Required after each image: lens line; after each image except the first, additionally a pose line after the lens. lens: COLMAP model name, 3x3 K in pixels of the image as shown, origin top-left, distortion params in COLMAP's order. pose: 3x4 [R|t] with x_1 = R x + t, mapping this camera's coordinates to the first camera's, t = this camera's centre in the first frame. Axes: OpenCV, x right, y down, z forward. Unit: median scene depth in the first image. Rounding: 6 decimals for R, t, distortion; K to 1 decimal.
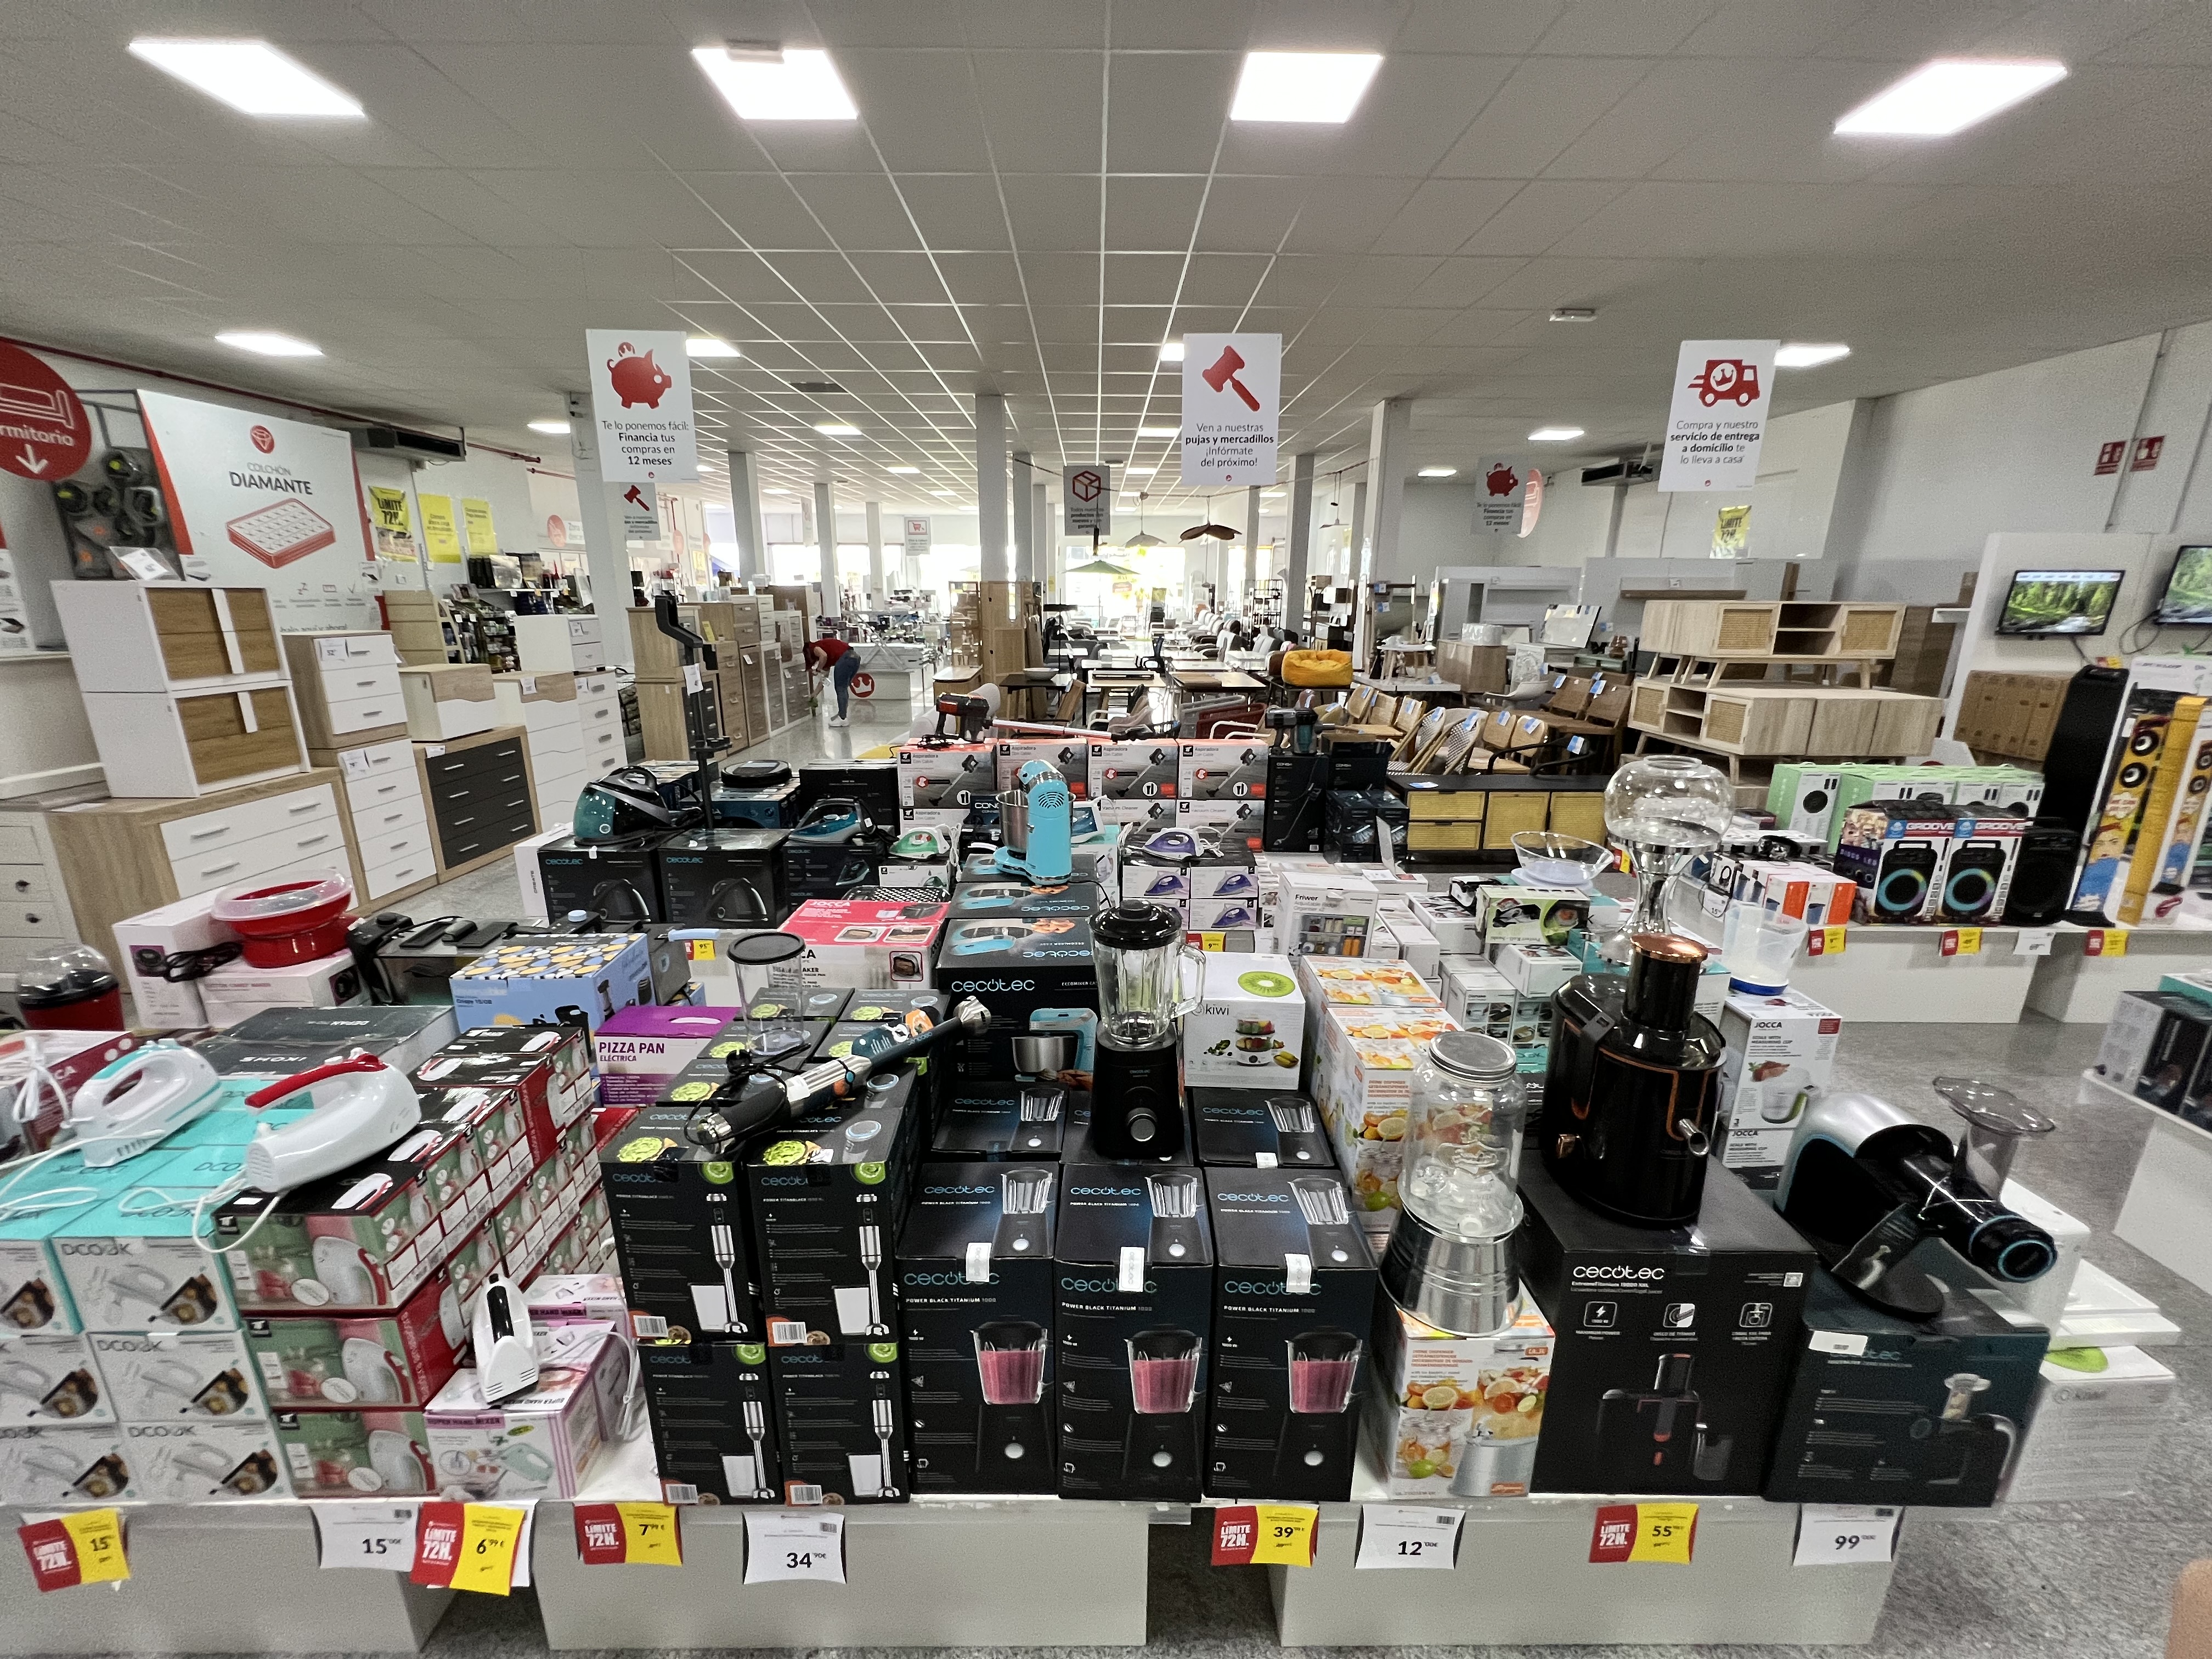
lens RADIAL K [[888.0, 0, 1101.2], [0, 888.0, 826.4], [0, 0, 1]] dist [-0.002949, 0.000844]
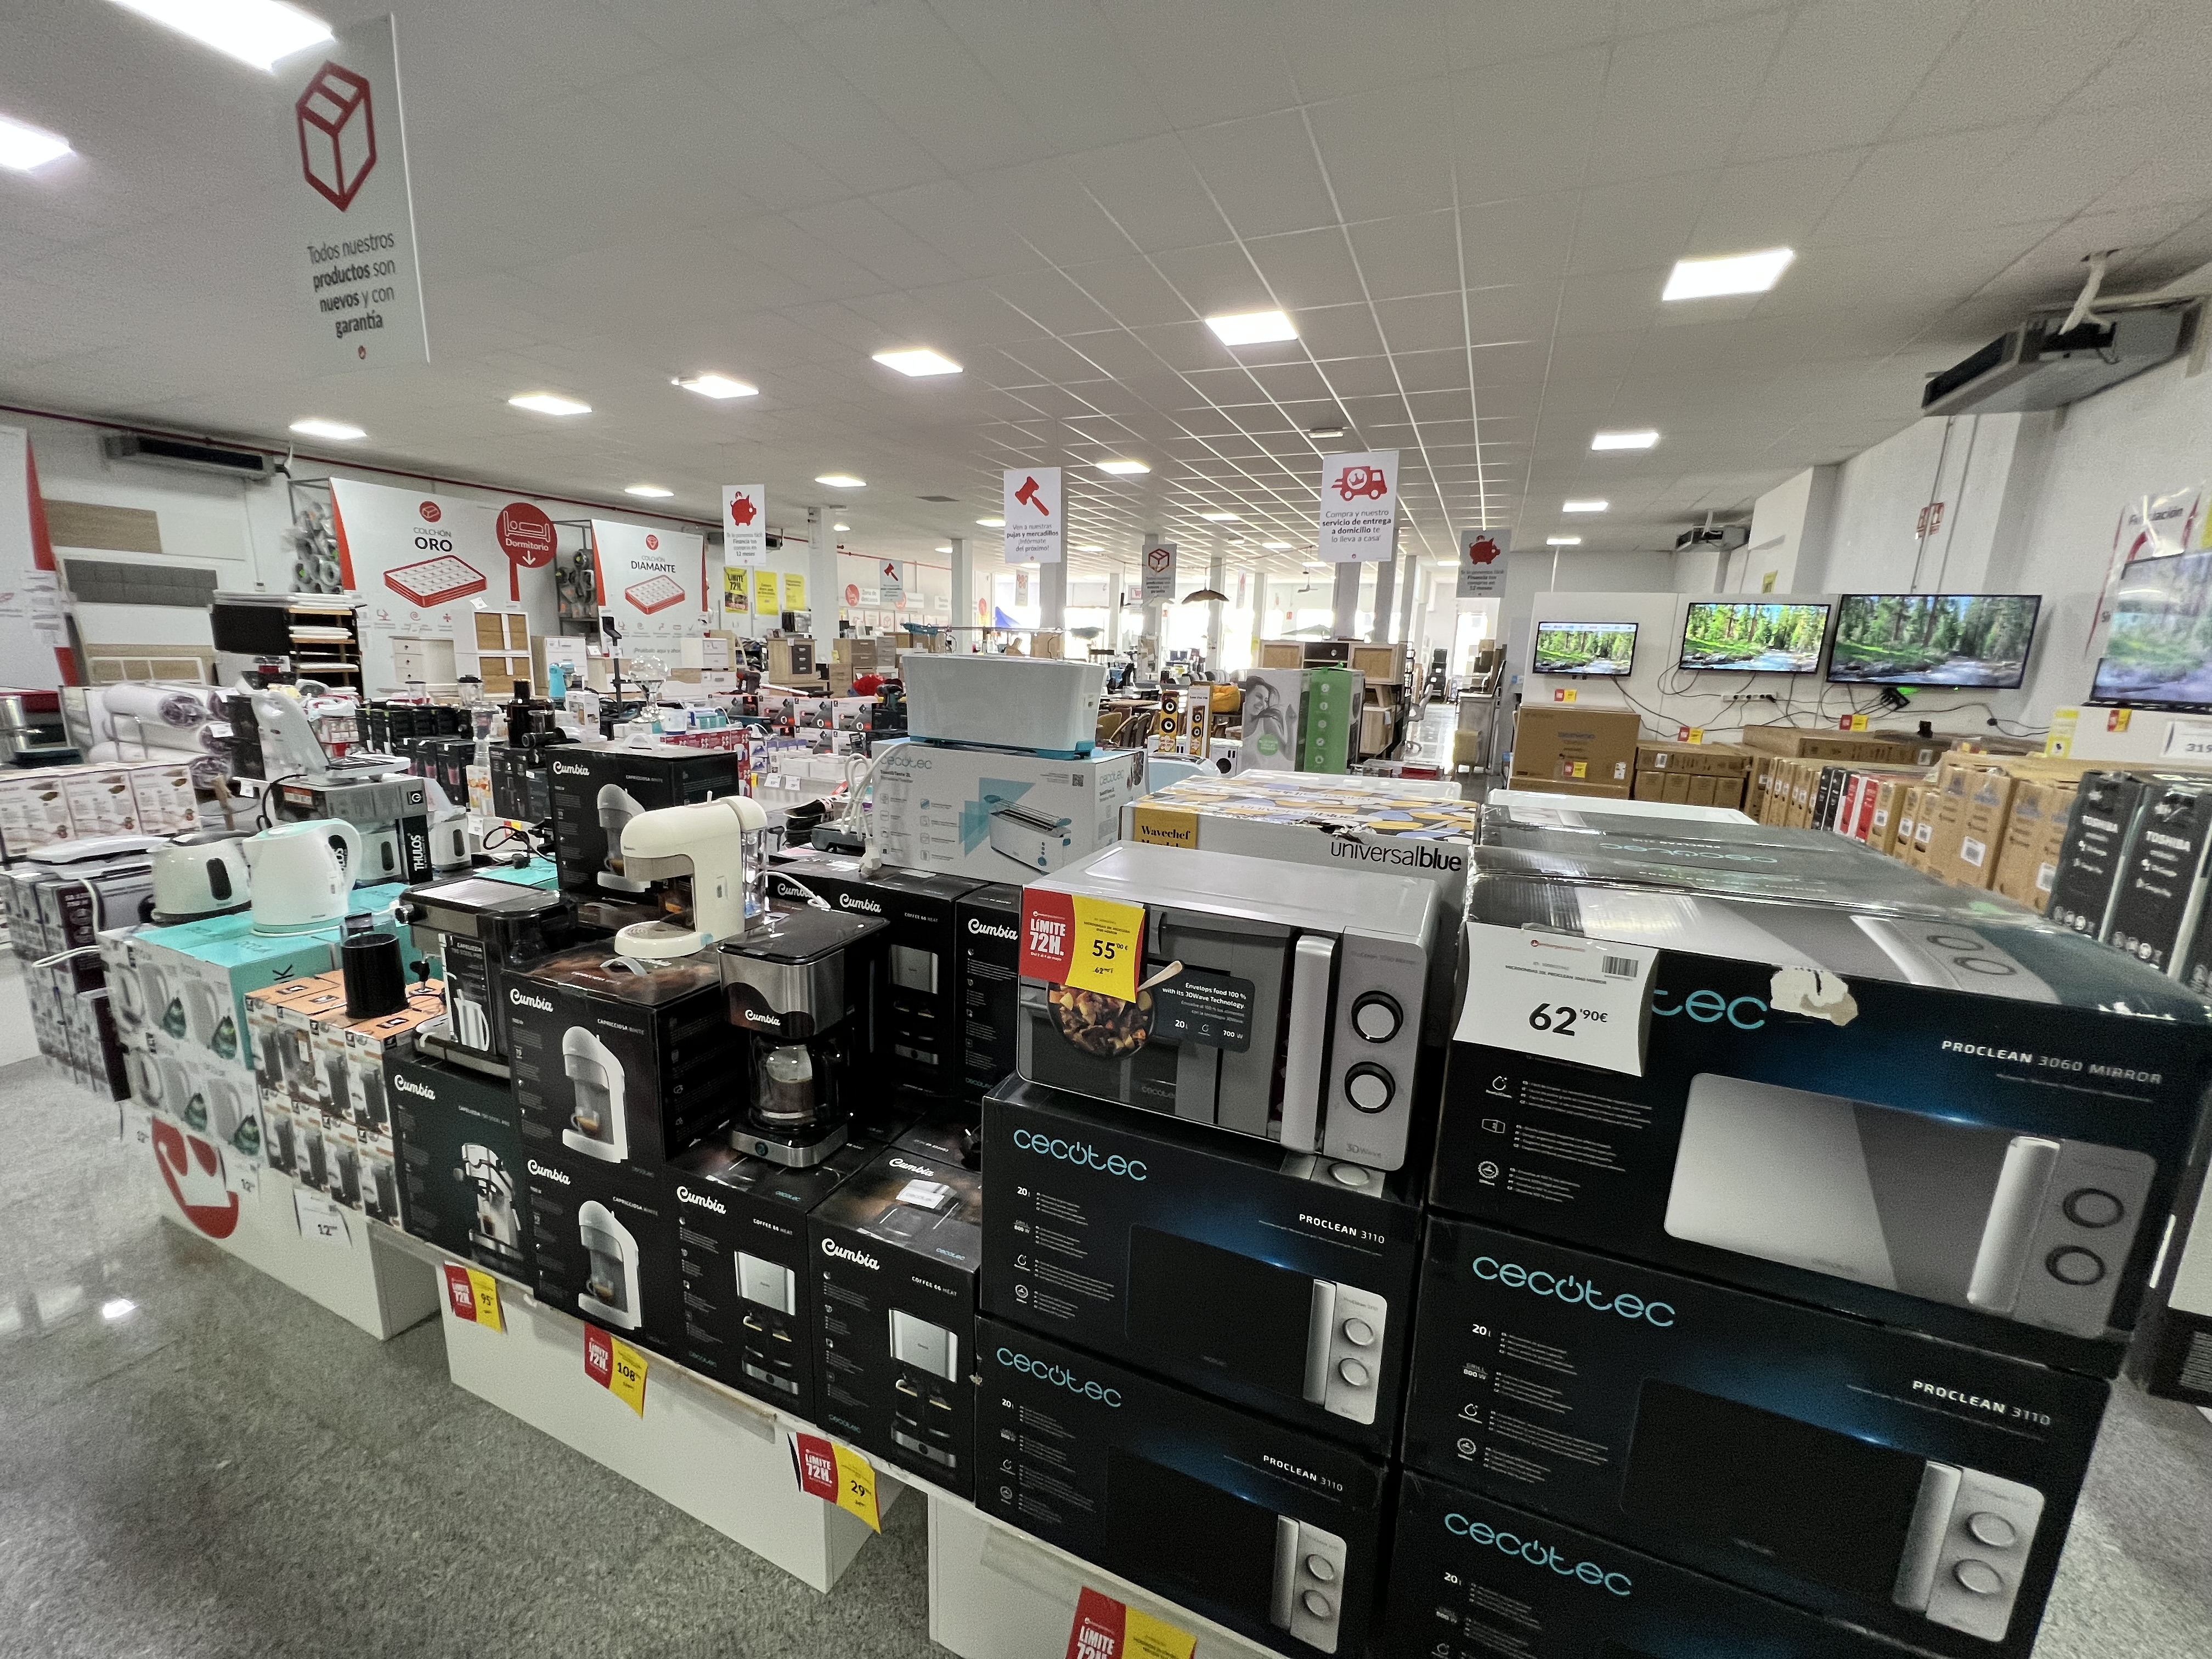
lens RADIAL K [[888.0, 0, 1101.2], [0, 888.0, 826.4], [0, 0, 1]] dist [-0.002949, 0.000844]
pose [[0.913932, 0.103239, -0.392518, 0.846702], [-0.130681, 0.990458, -0.043766, 0.111817], [0.384255, 0.091293, 0.918702, -0.304108]]
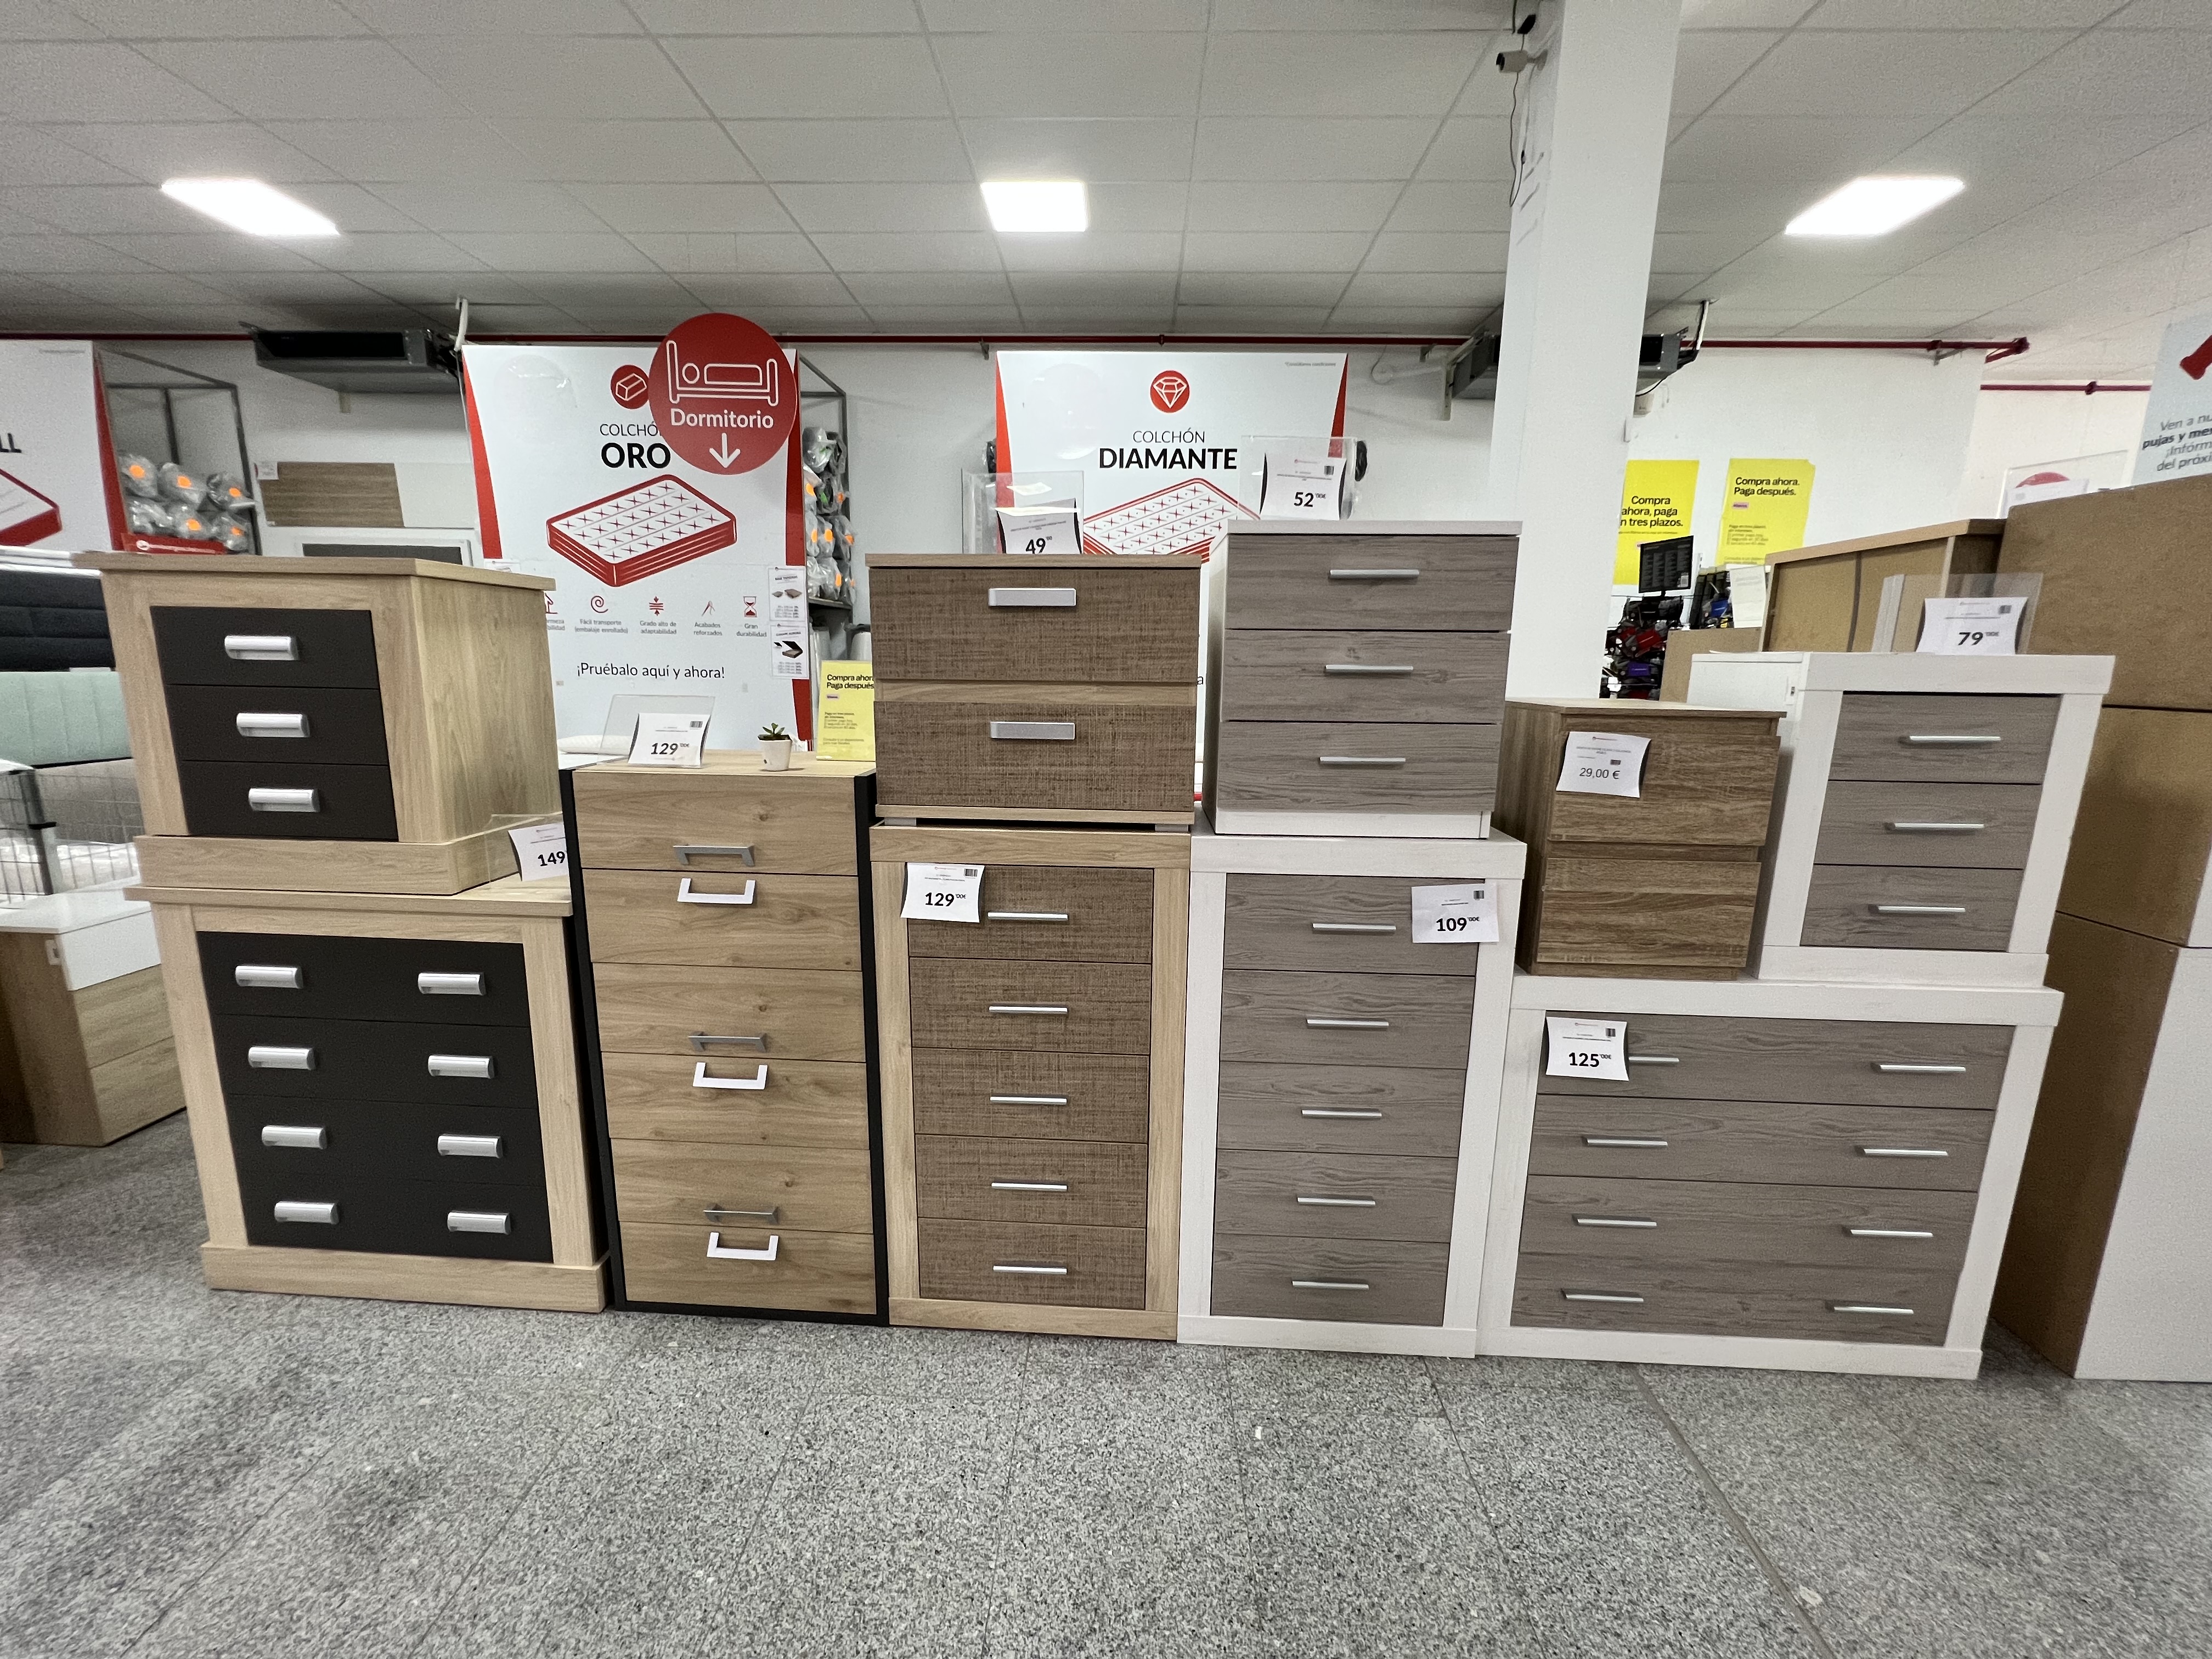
lens RADIAL K [[888.0, 0, 1101.2], [0, 888.0, 826.4], [0, 0, 1]] dist [-0.002949, 0.000844]
pose [[-0.043021, 0.186381, -0.981535, -0.328587], [-0.278408, 0.941292, 0.190942, -0.337747], [0.959499, 0.281482, 0.011394, 1.428234]]
